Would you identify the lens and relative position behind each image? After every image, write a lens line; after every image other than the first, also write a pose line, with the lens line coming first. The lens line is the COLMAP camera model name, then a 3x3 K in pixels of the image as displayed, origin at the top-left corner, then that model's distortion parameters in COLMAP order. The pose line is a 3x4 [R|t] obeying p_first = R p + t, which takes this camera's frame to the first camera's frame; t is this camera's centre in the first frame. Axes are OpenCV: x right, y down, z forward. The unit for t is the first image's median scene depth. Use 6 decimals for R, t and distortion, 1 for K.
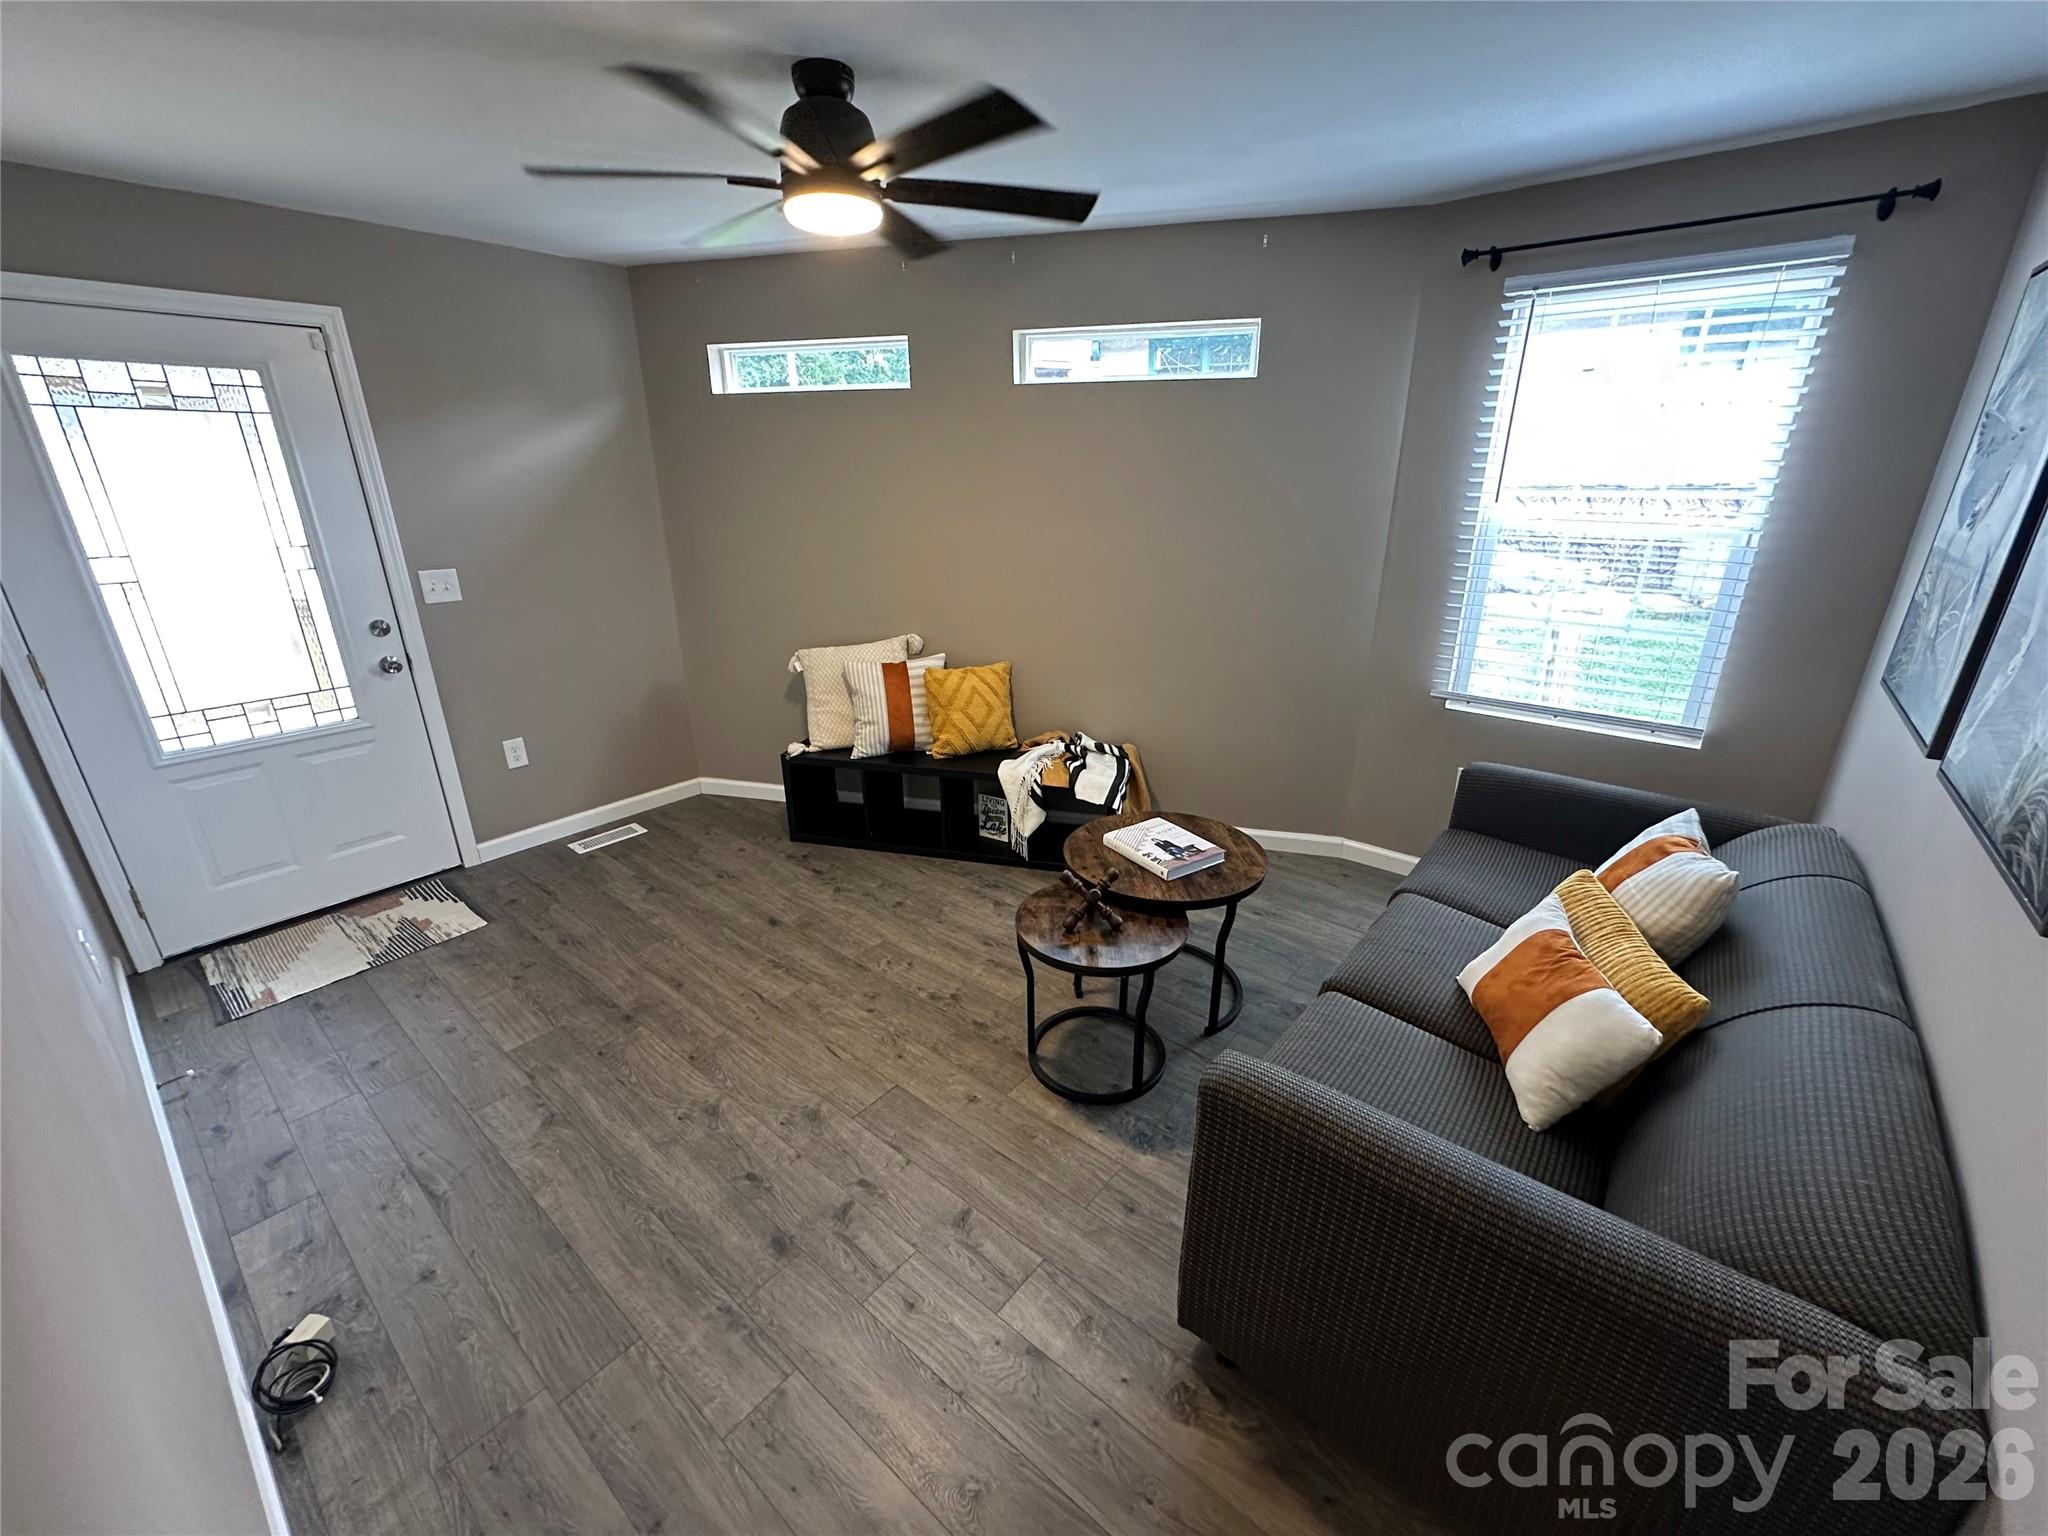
lens RADIAL K [[814.4, 0, 1024.0], [0, 814.4, 768.0], [0, 0, 1]] dist [-0.006057, -0.000143]
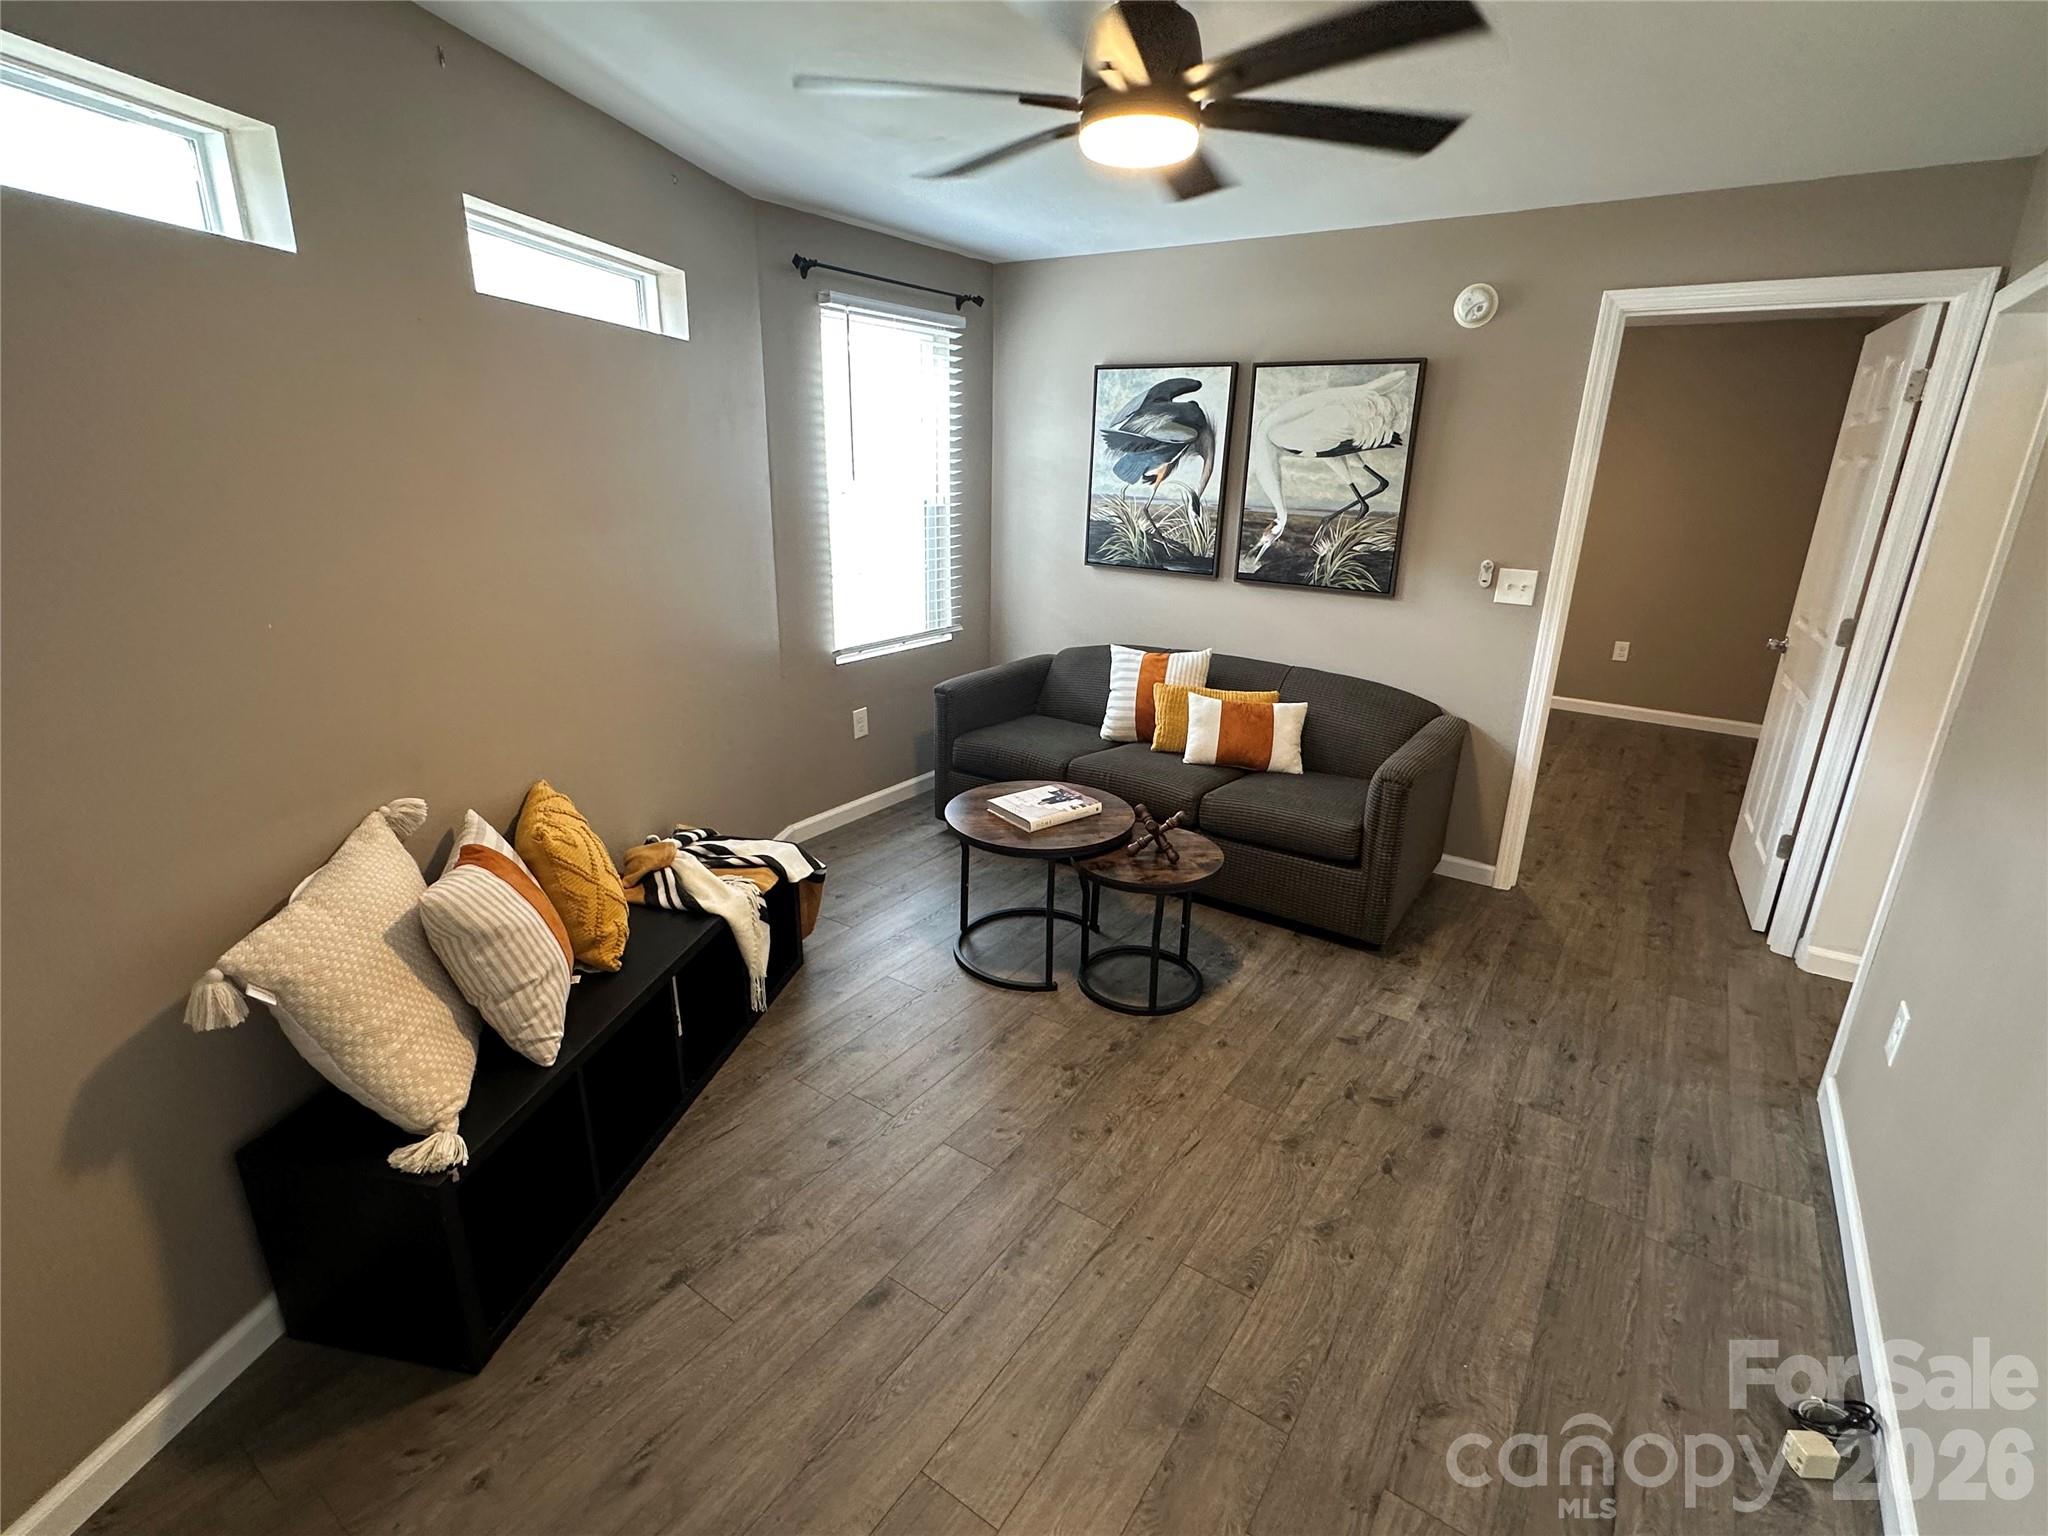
lens RADIAL K [[957.6, 0, 1026.2], [0, 957.6, 768.1], [0, 0, 1]] dist [-0.003008, -0.000293]
pose [[-0.082975, -0.307680, 0.947865, -1.181098], [0.325798, 0.890504, 0.317581, -0.417256], [-0.941791, 0.335164, 0.026352, 1.151657]]
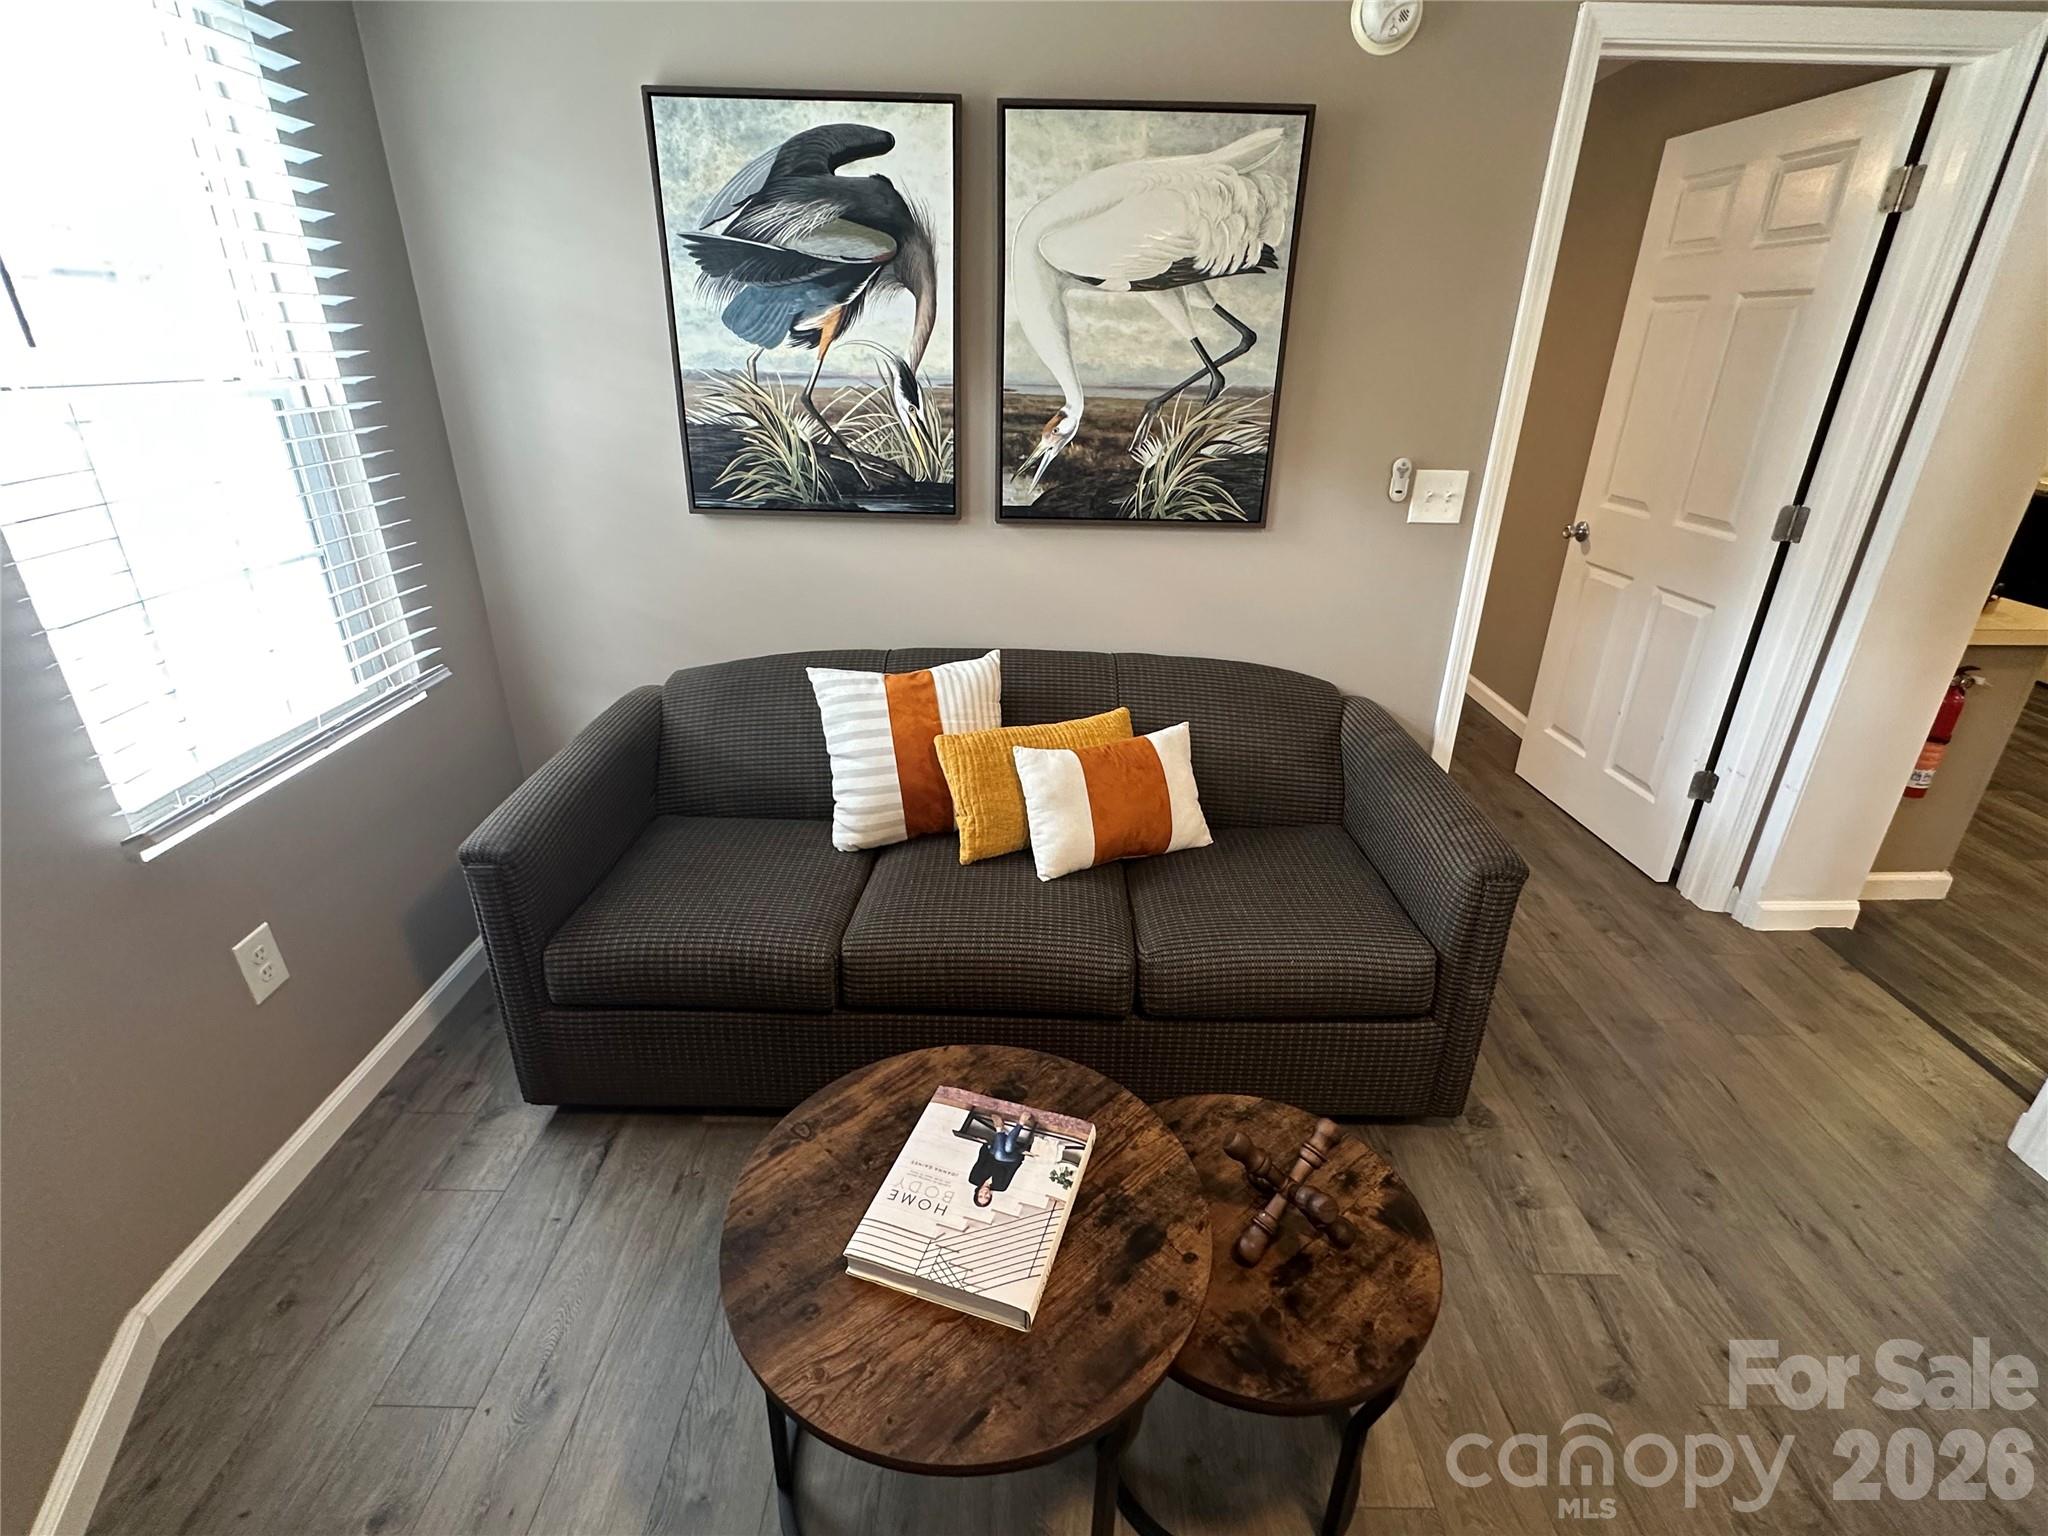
lens RADIAL K [[957.6, 0, 1026.2], [0, 957.6, 768.1], [0, 0, 1]] dist [-0.003008, -0.000293]
pose [[-0.628911, -0.325199, 0.706198, -0.144716], [0.258072, 0.769503, 0.584179, -0.420242], [-0.733396, 0.549646, -0.400024, 1.254557]]
